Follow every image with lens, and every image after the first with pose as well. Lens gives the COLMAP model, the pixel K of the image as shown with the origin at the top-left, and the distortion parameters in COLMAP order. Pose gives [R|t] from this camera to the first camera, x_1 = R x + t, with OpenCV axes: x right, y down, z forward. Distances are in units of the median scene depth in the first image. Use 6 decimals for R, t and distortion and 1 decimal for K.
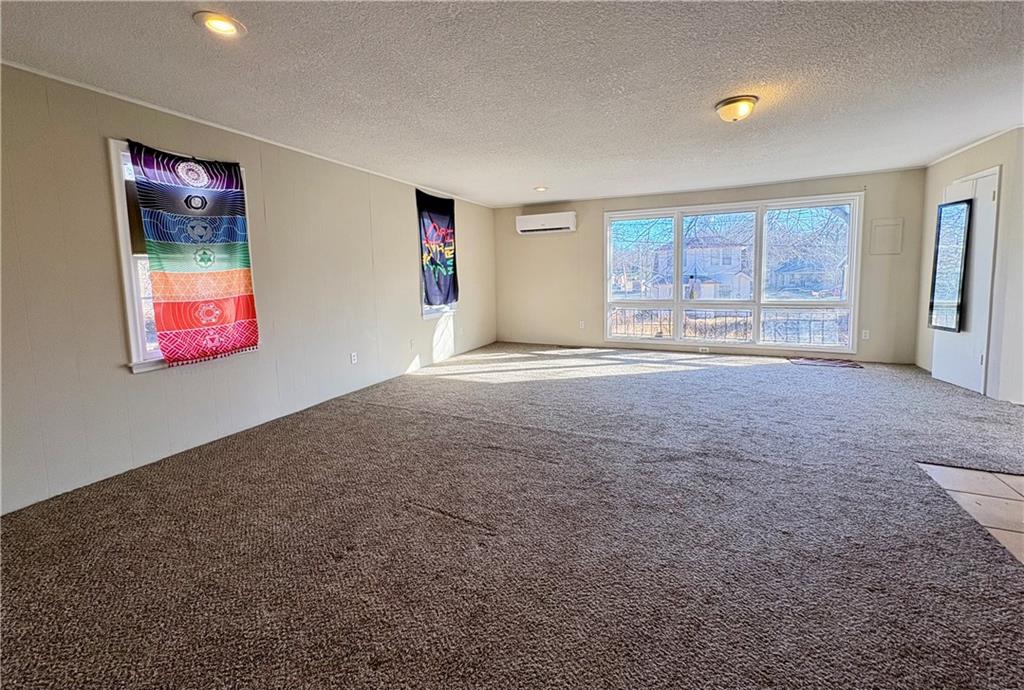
lens RADIAL K [[408.2, 0, 514.2], [0, 408.2, 307.7], [0, 0, 1]] dist [-0.000151, 0.000498]
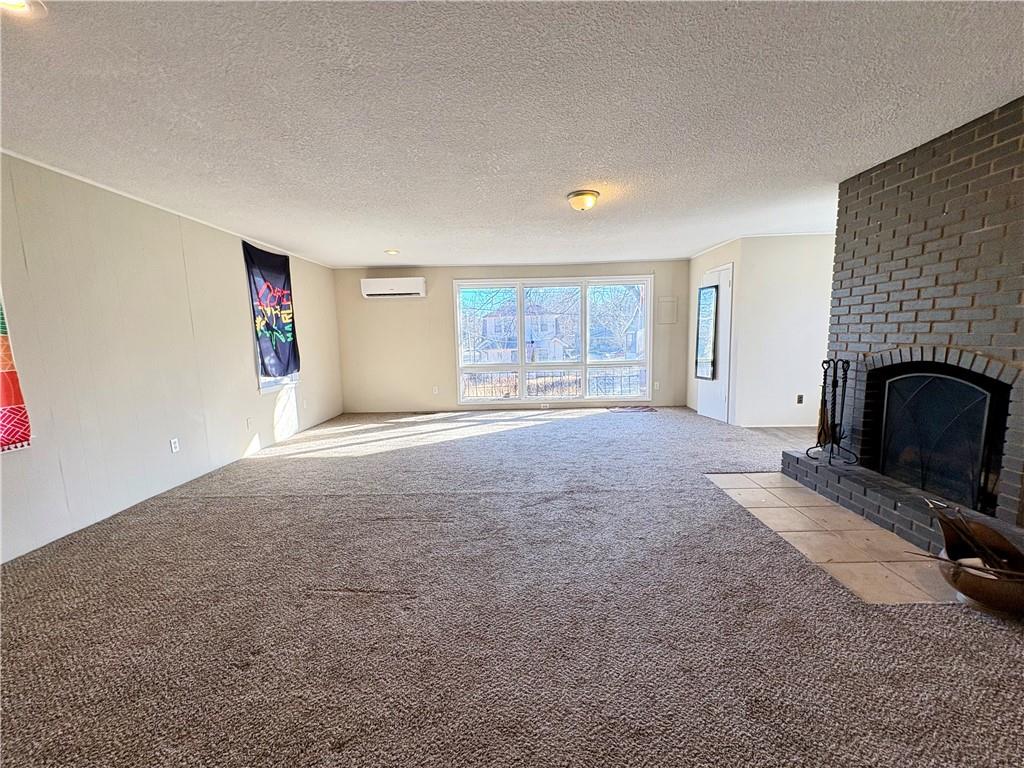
lens RADIAL K [[407.6, 0, 514.1], [0, 407.6, 385.1], [0, 0, 1]] dist [-0.000231, 0.000781]
pose [[0.916108, -0.049208, 0.397900, -0.120464], [0.037857, 0.998622, 0.036338, -0.000569], [-0.399140, -0.018226, 0.916709, -0.014014]]
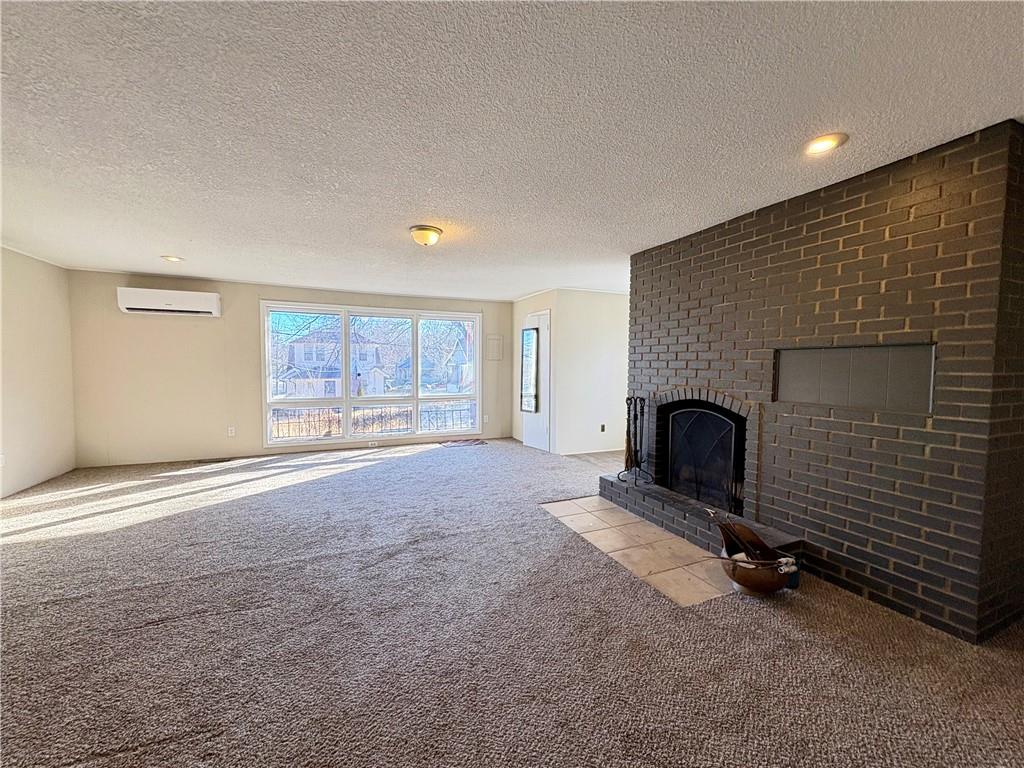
lens RADIAL K [[407.6, 0, 512.7], [0, 407.6, 385.9], [0, 0, 1]] dist [-0.000231, 0.000781]
pose [[0.666237, -0.012494, 0.745636, -0.142976], [0.040931, 0.998965, -0.019834, -0.021070], [-0.744616, 0.043734, 0.666059, 0.051735]]
